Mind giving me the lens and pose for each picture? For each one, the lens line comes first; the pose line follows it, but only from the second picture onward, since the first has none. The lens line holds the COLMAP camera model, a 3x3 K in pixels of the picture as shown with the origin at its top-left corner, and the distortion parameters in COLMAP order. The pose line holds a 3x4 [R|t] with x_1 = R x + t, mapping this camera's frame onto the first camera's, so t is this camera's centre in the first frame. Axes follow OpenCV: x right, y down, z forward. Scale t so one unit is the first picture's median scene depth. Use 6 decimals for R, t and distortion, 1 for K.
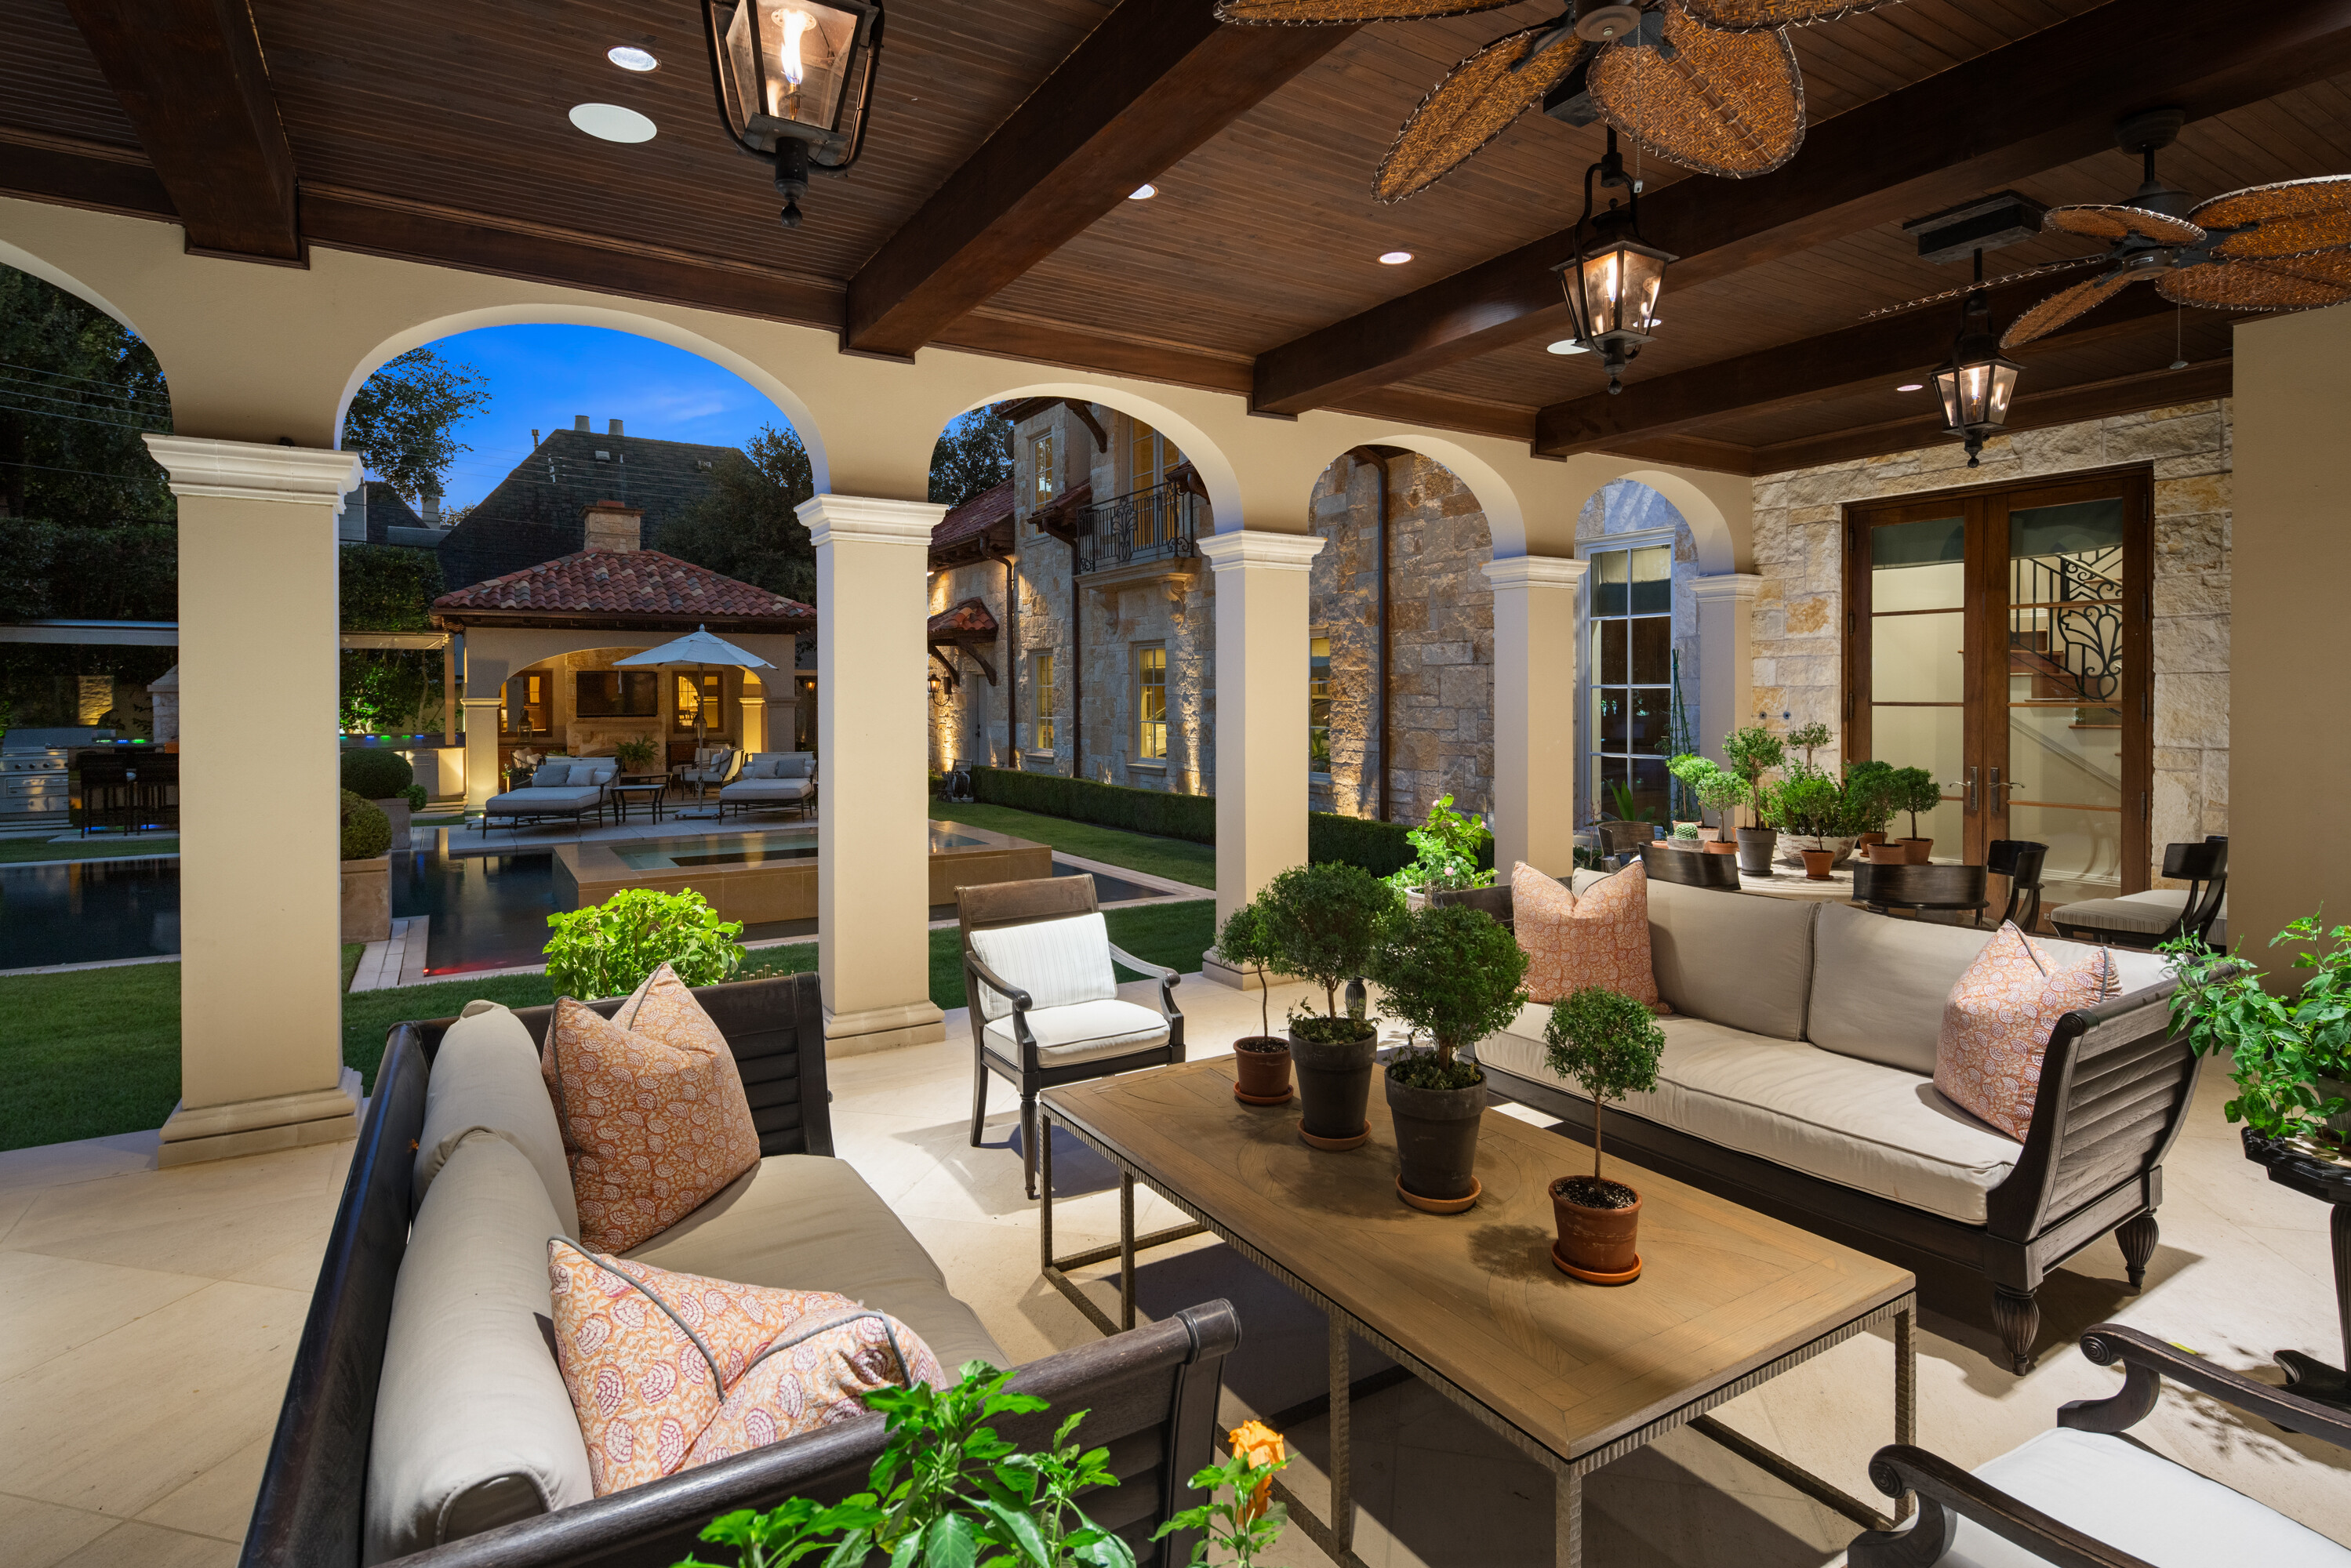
lens RADIAL K [[1151.4, 0, 1194.1], [0, 1151.4, 689.6], [0, 0, 1]] dist [-0.000956, -0.001017]
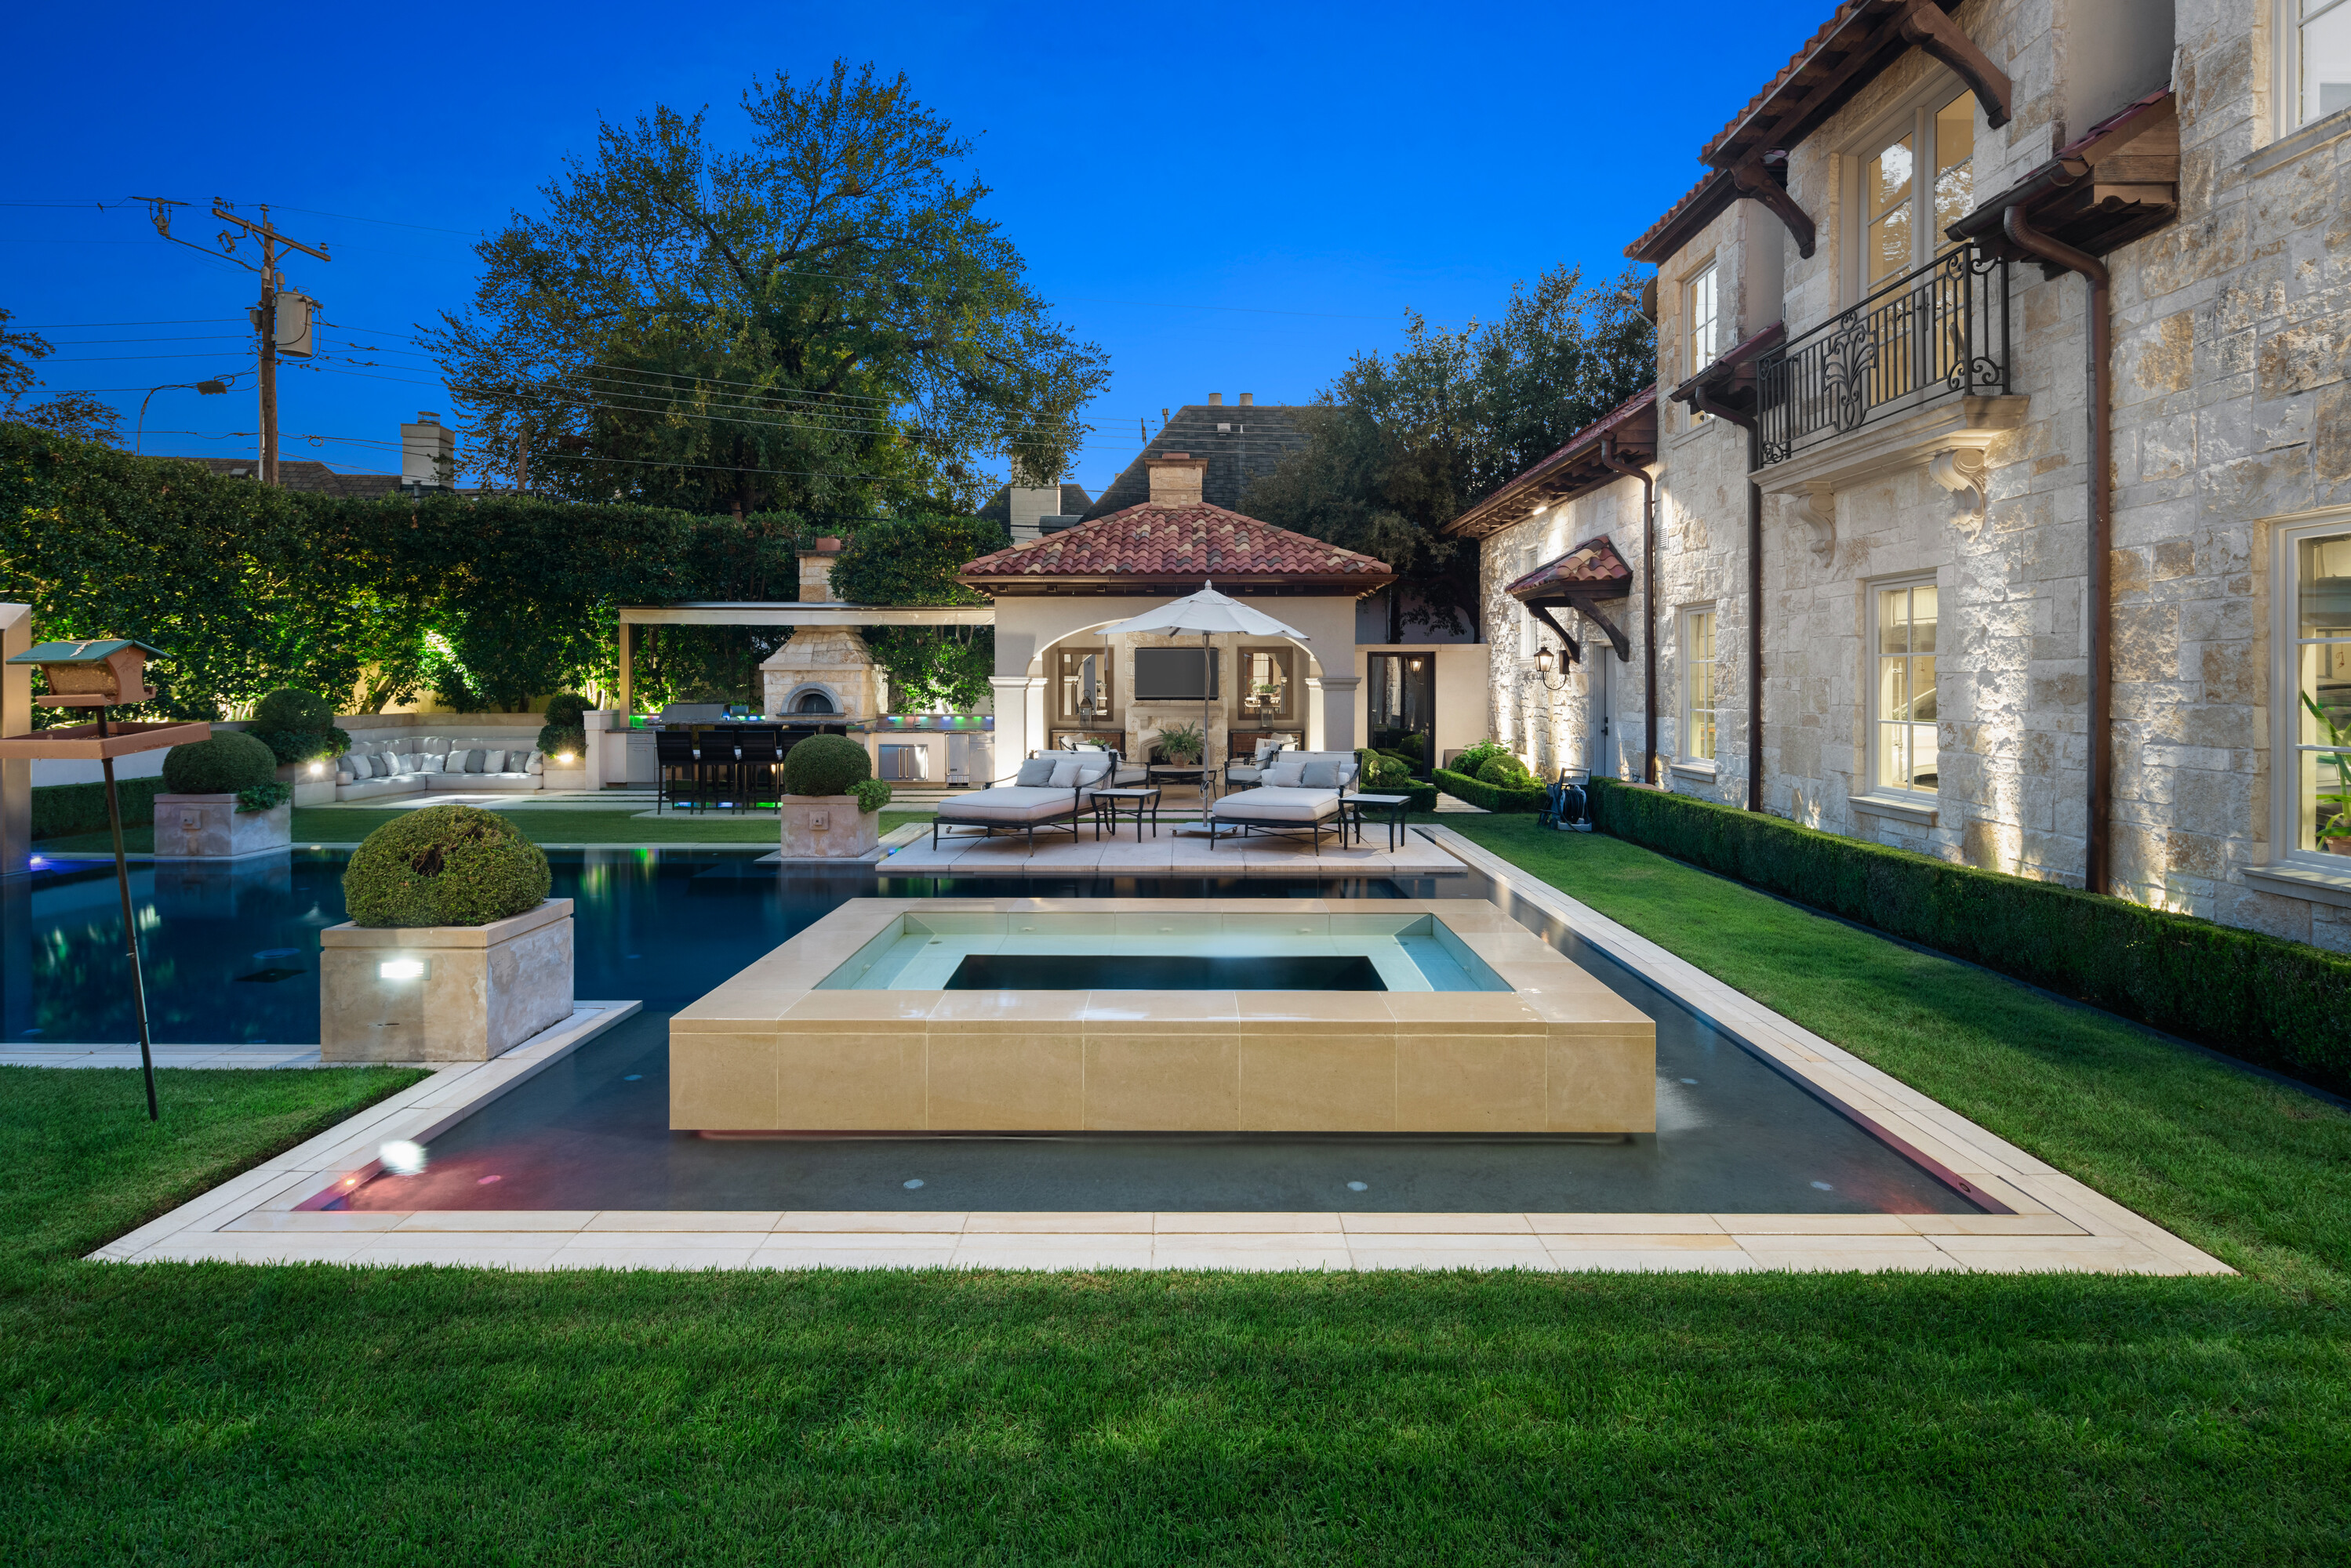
lens RADIAL K [[1151.4, 0, 1194.1], [0, 1151.4, 689.6], [0, 0, 1]] dist [-0.000956, -0.001017]
pose [[0.841283, 0.008075, -0.540534, -0.022431], [-0.000750, 0.999905, 0.013769, 0.004474], [0.540594, -0.011178, 0.841209, 0.320720]]
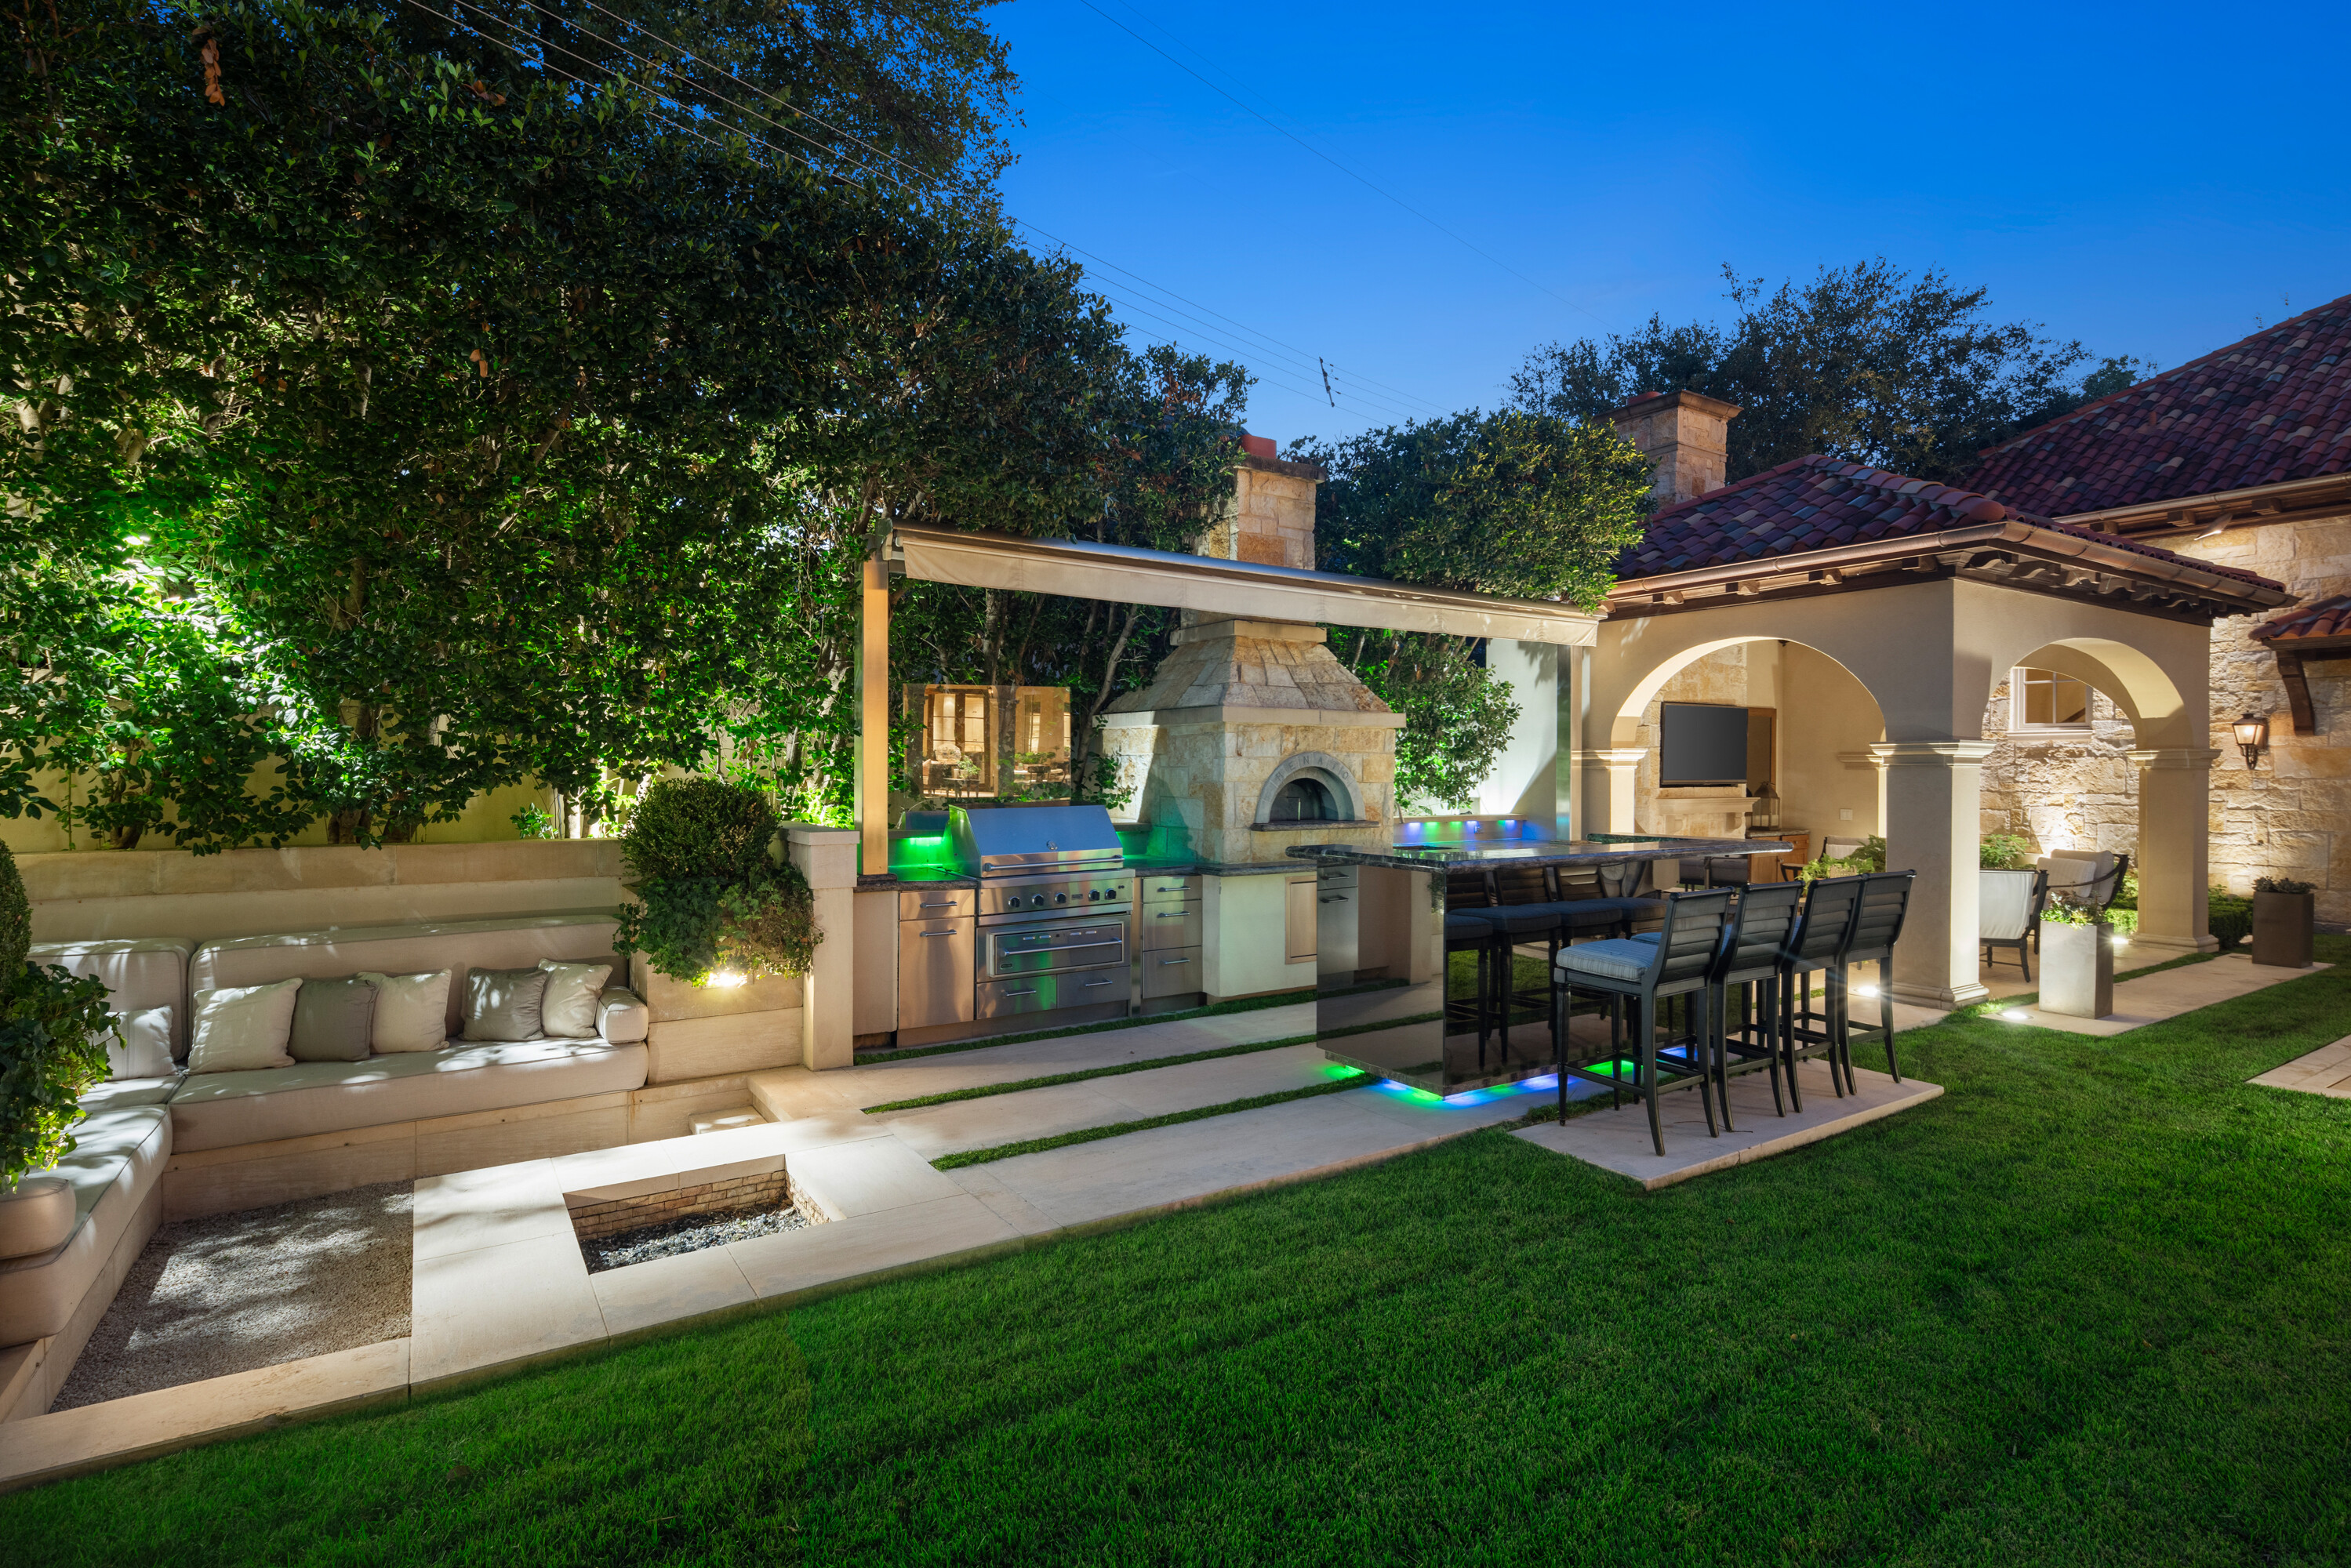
lens RADIAL K [[1144.4, 0, 1175.5], [0, 1144.4, 784.0], [0, 0, 1]] dist [0.000125, -0.000169]
pose [[0.999996, 0.002745, -0.000447, -0.872965], [-0.002738, 0.999879, 0.015286, 0.018122], [0.000489, -0.015285, 0.999883, 0.542905]]
